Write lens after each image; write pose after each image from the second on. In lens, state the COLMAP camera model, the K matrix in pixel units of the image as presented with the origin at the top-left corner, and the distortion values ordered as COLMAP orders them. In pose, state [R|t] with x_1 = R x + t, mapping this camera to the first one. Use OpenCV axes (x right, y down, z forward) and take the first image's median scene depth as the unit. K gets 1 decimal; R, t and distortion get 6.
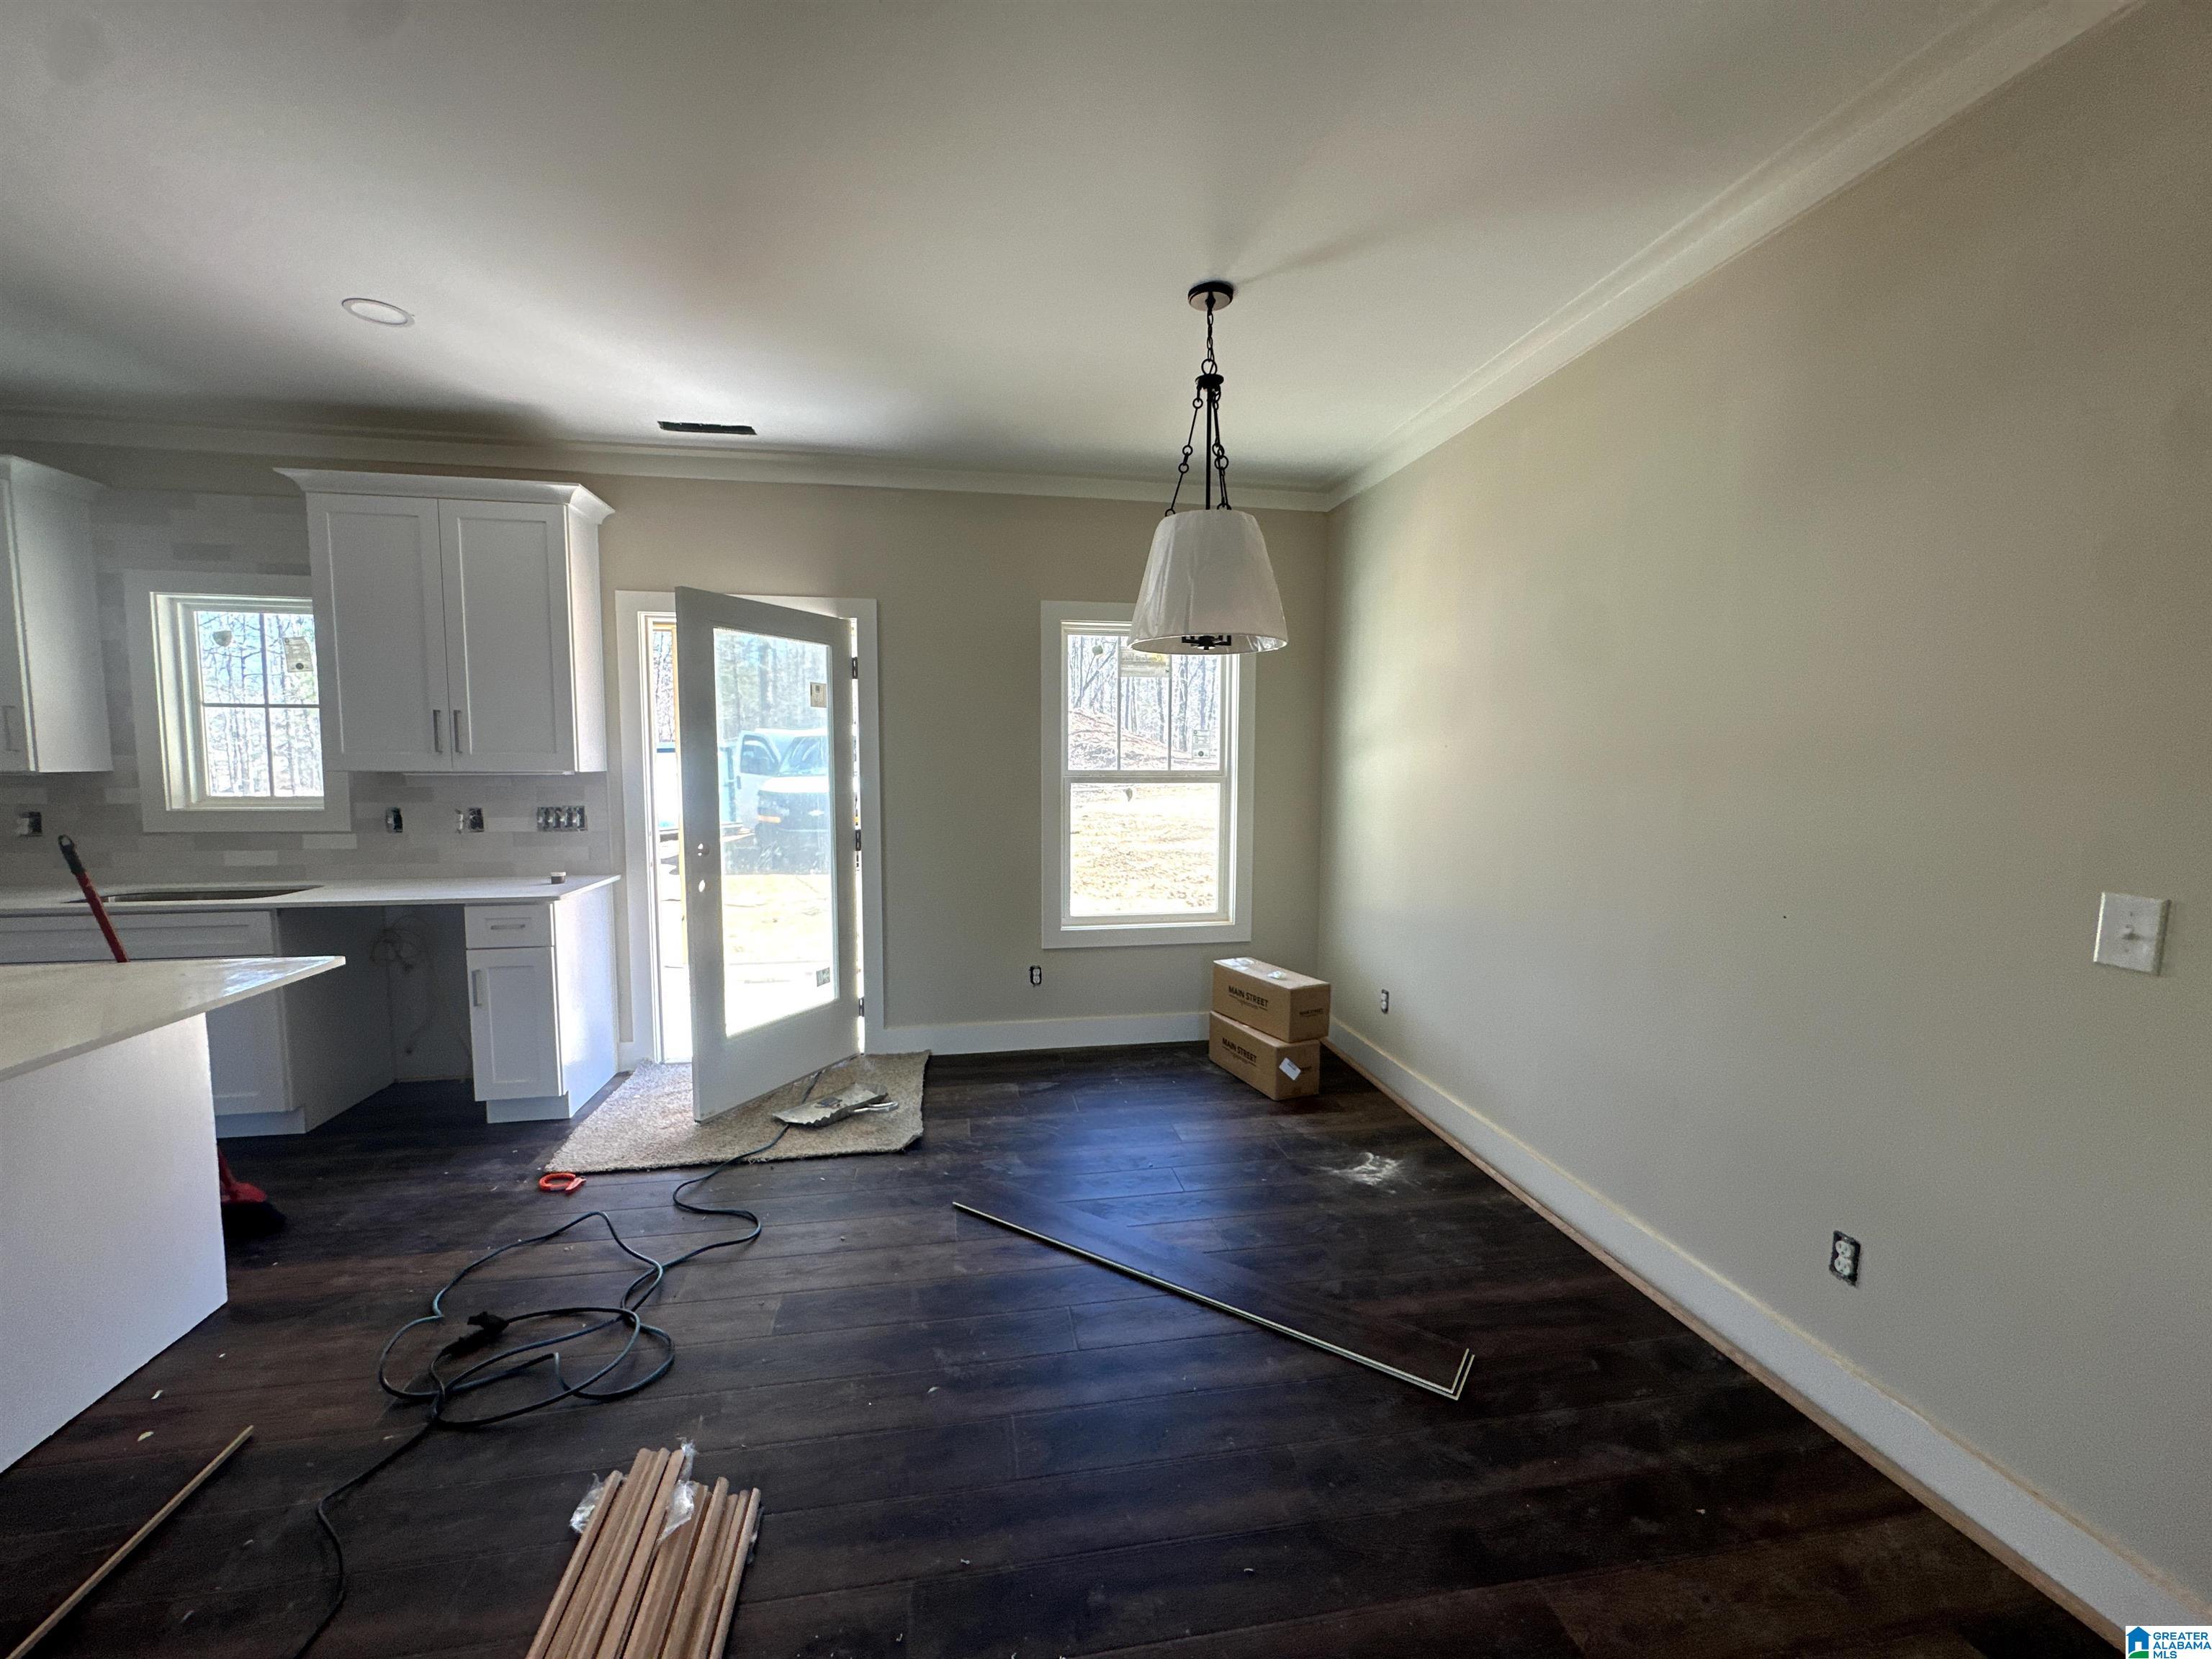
lens RADIAL K [[883.8, 0, 1105.8], [0, 883.8, 825.1], [0, 0, 1]] dist [-0.007163, 0.000474]
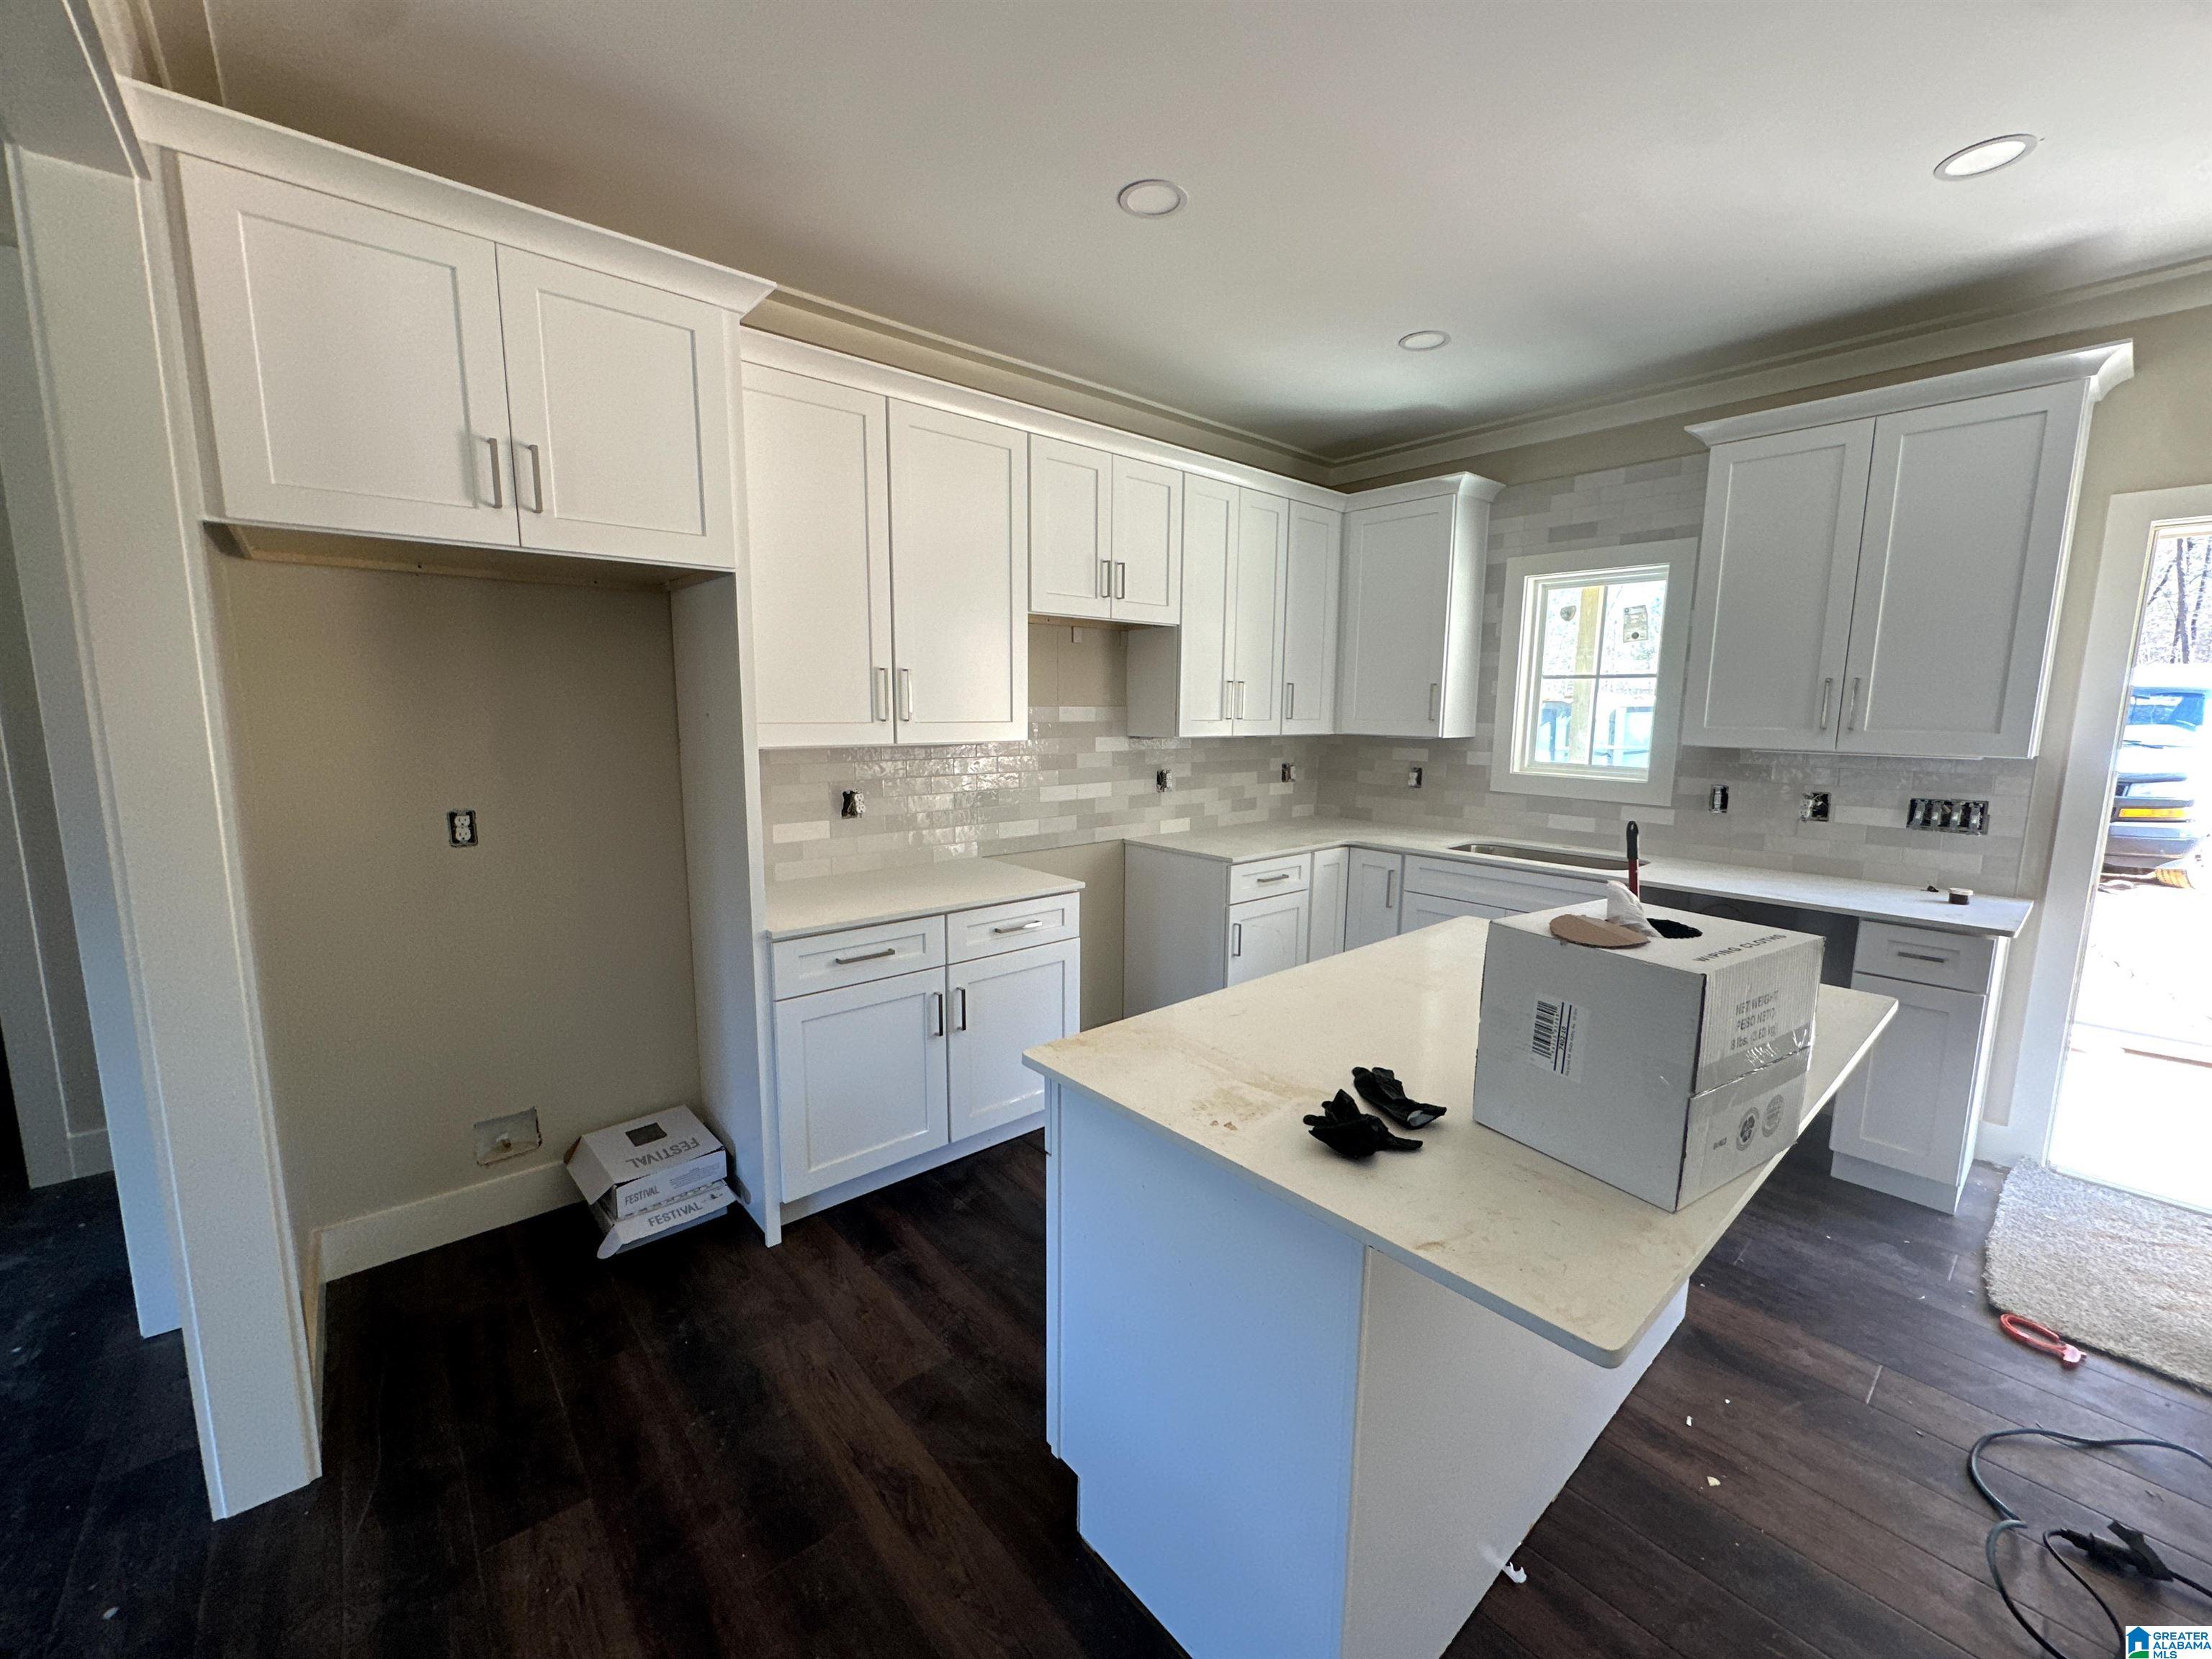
lens RADIAL K [[883.8, 0, 1103.1], [0, 883.8, 821.5], [0, 0, 1]] dist [-0.007163, 0.000474]
pose [[0.505563, 0.113146, -0.855339, -0.354679], [-0.073775, 0.993402, 0.087803, -0.015700], [0.859630, 0.018713, 0.510575, -0.021428]]
